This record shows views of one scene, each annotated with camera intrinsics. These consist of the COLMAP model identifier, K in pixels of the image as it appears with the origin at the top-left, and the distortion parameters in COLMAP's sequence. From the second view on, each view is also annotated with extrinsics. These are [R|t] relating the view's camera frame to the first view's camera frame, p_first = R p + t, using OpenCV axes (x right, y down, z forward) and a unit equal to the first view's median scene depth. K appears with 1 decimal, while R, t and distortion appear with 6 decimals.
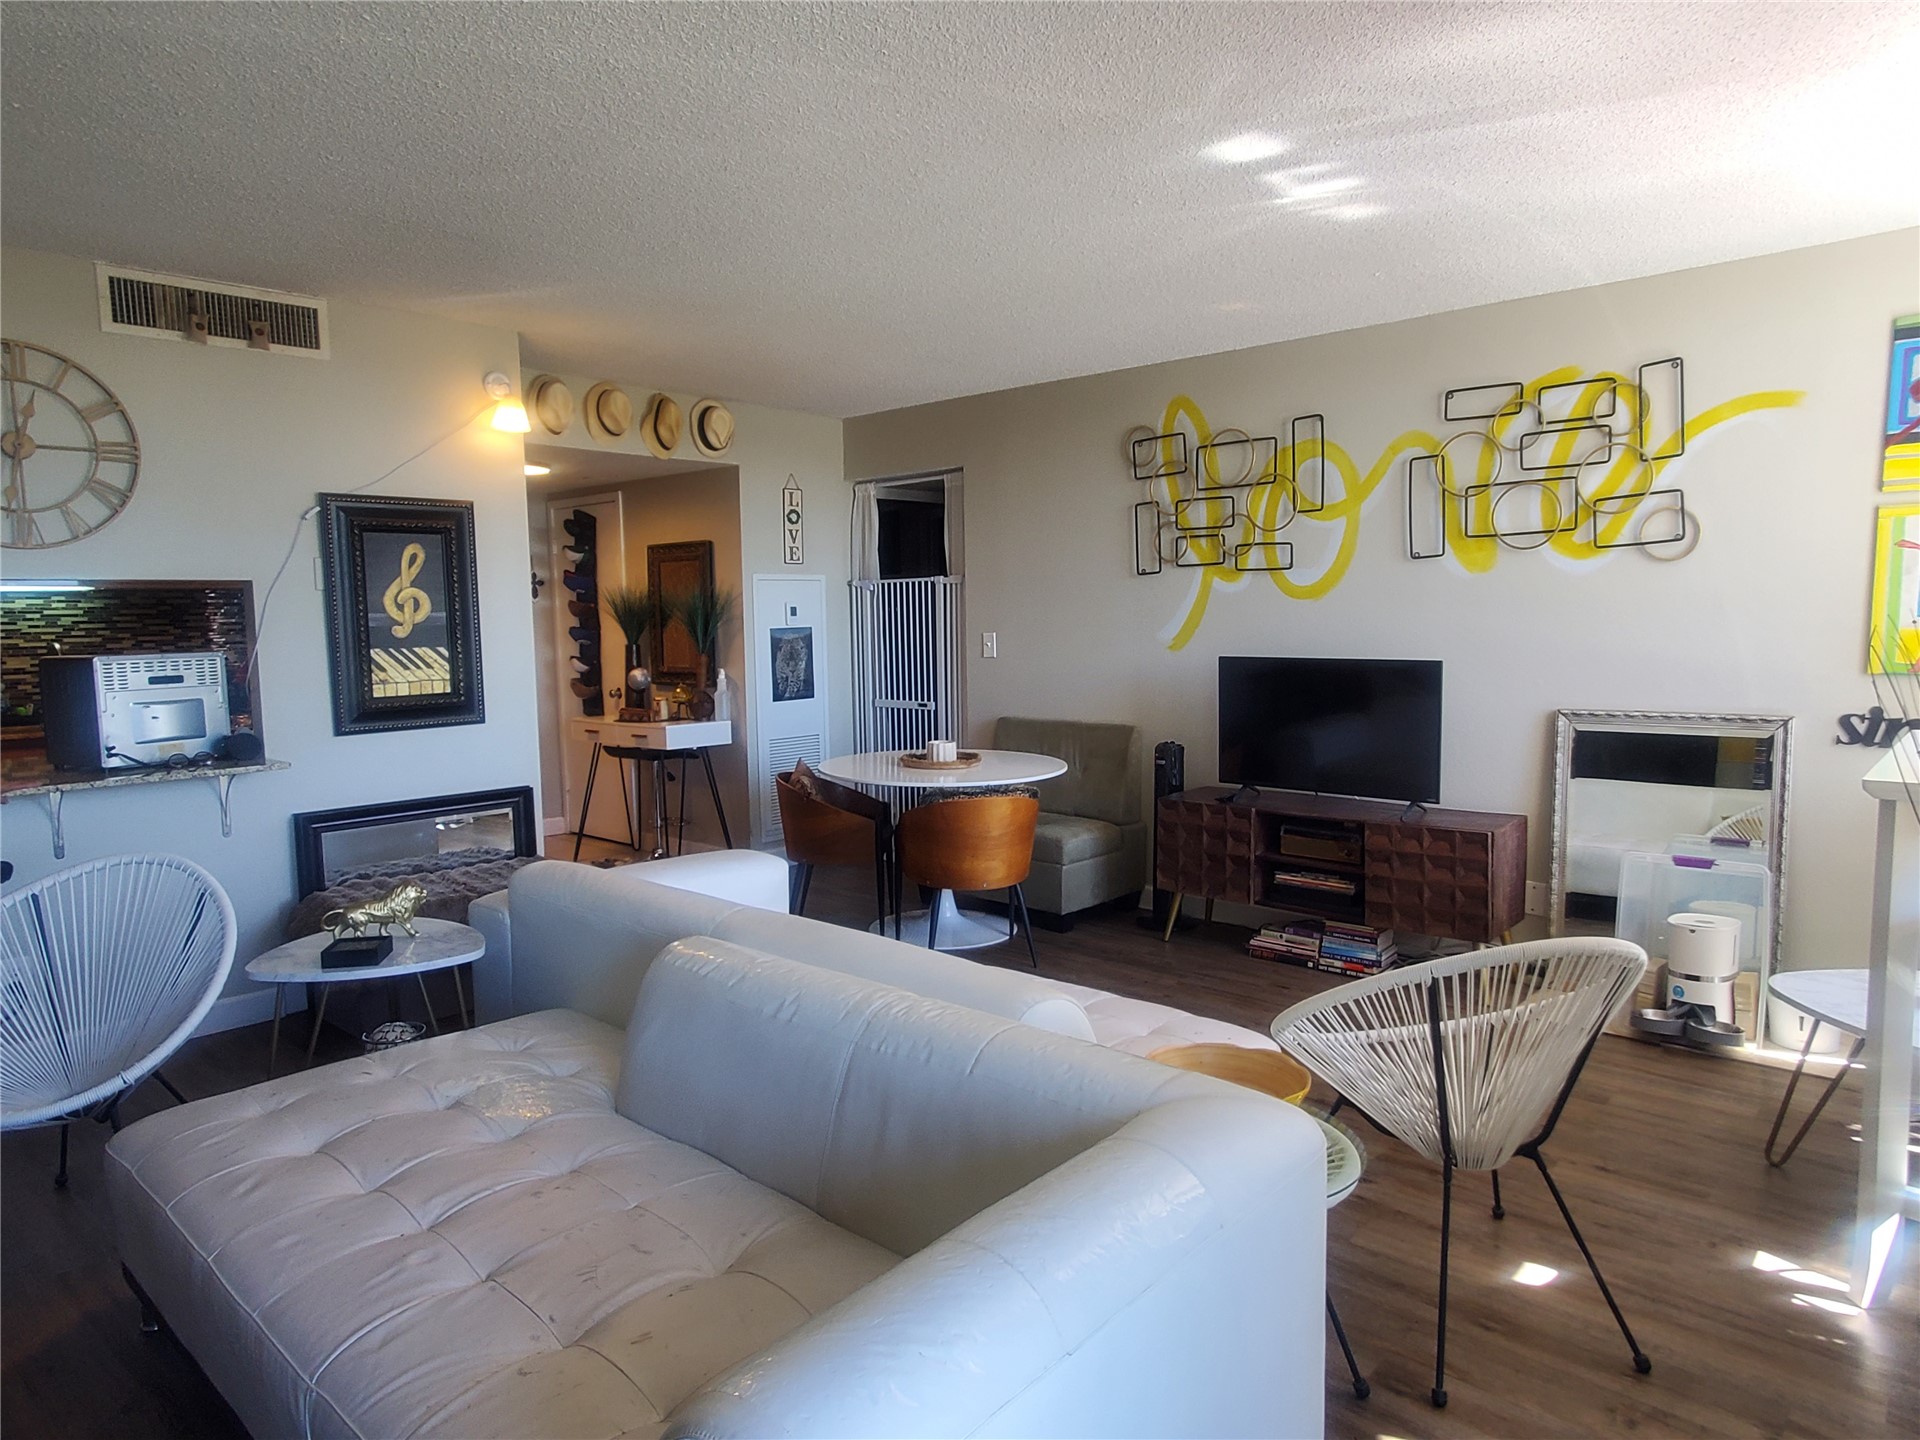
lens RADIAL K [[1190.7, 0, 964.5], [0, 1190.7, 721.6], [0, 0, 1]] dist [0.009494, -0.000064]
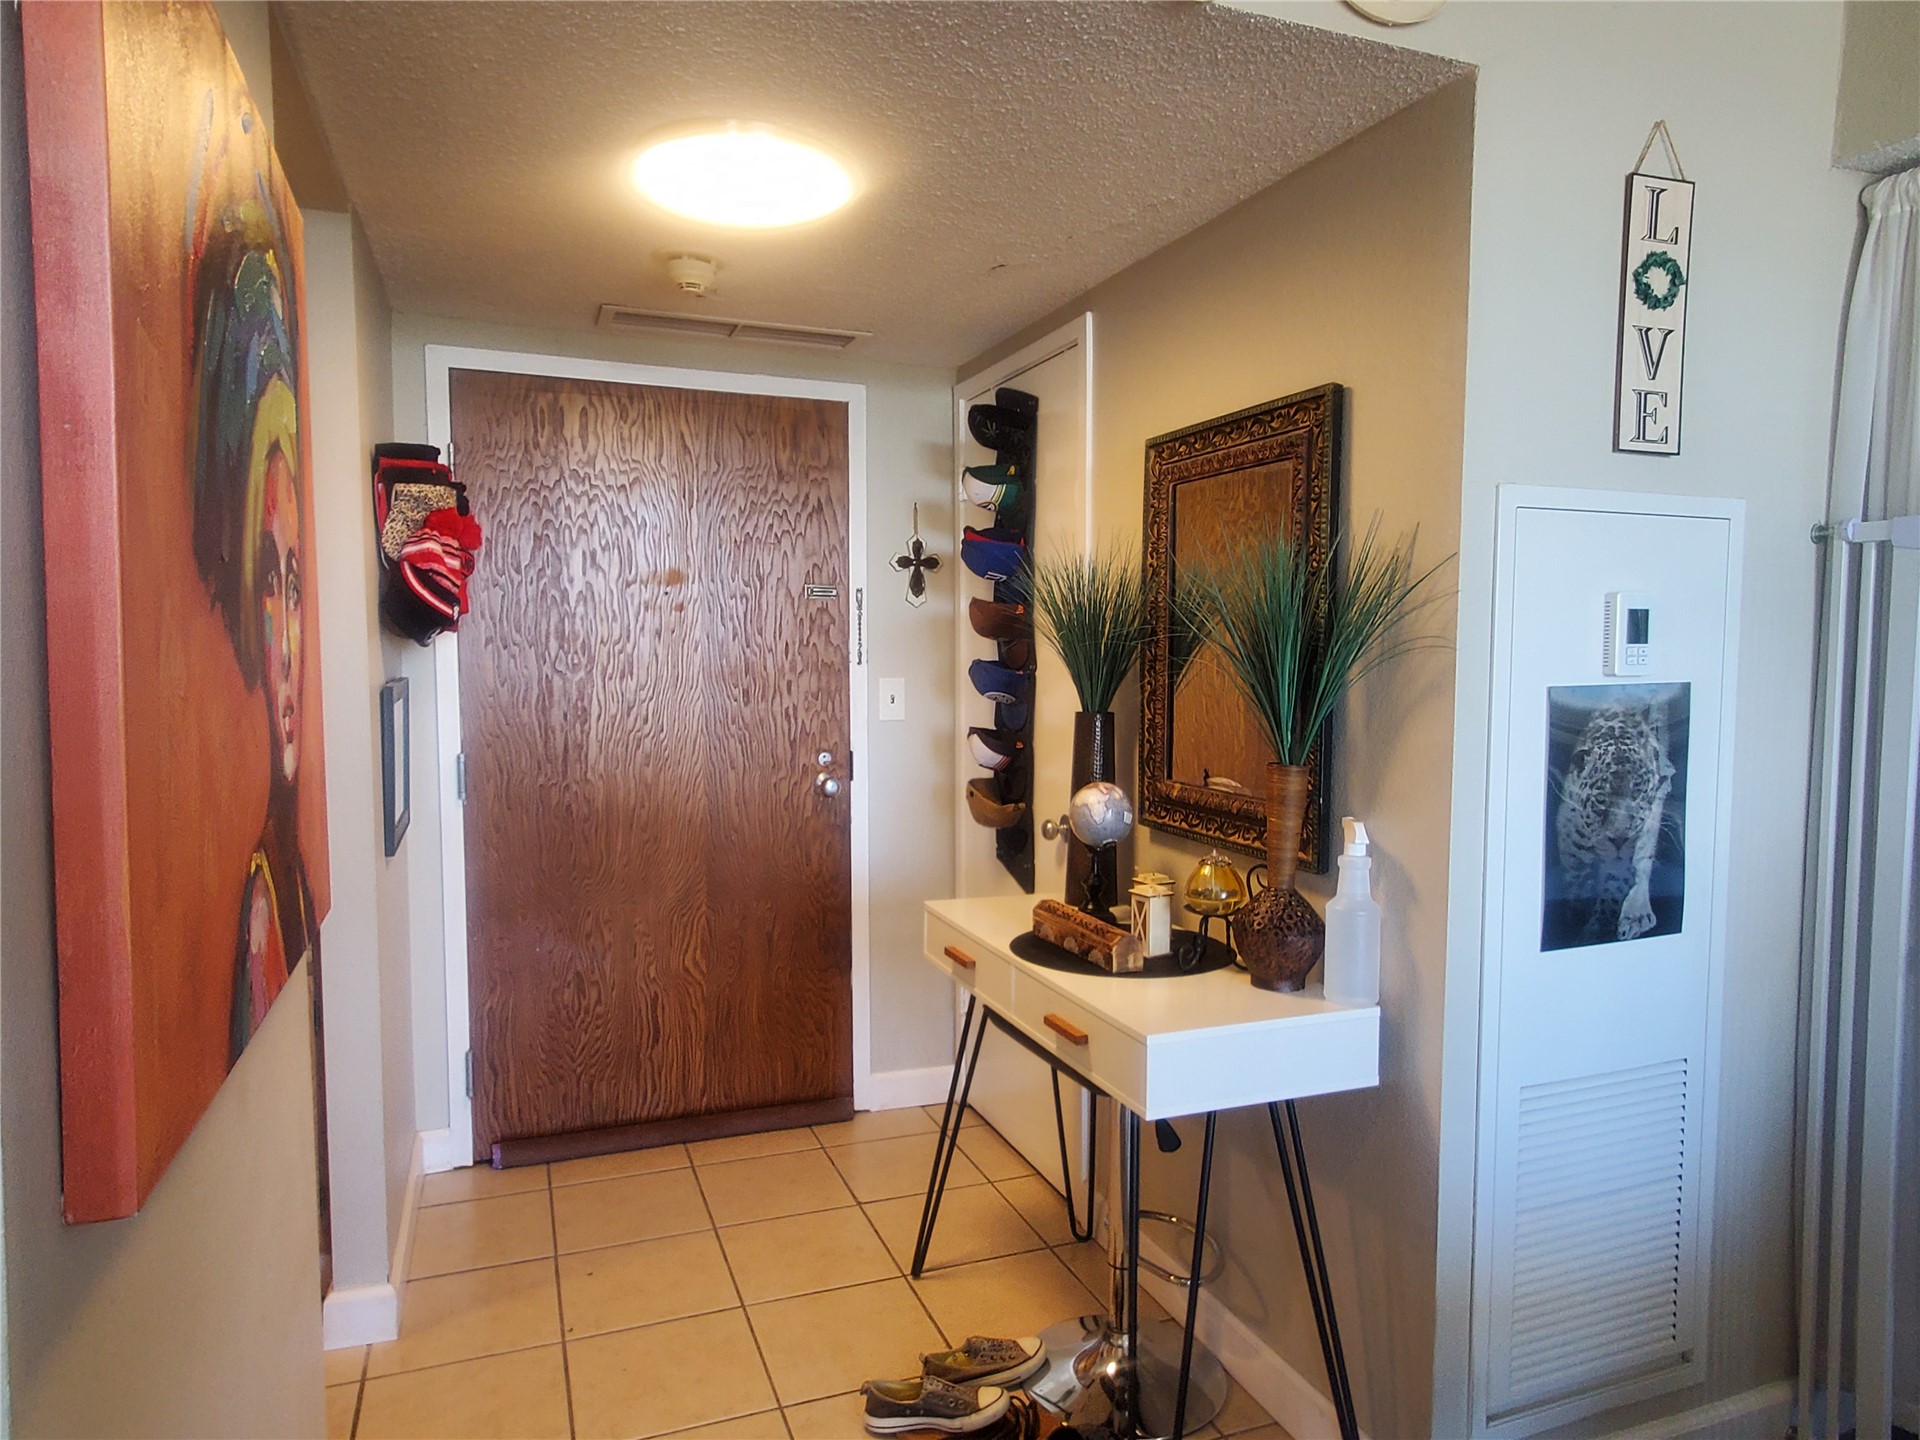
lens RADIAL K [[1190.7, 0, 962.4], [0, 1190.7, 721.7], [0, 0, 1]] dist [0.009494, -0.000064]
pose [[0.892709, 0.045697, -0.448311, -0.155928], [-0.055886, 0.998392, -0.009515, -0.058691], [0.447155, 0.033548, 0.893827, 0.677170]]
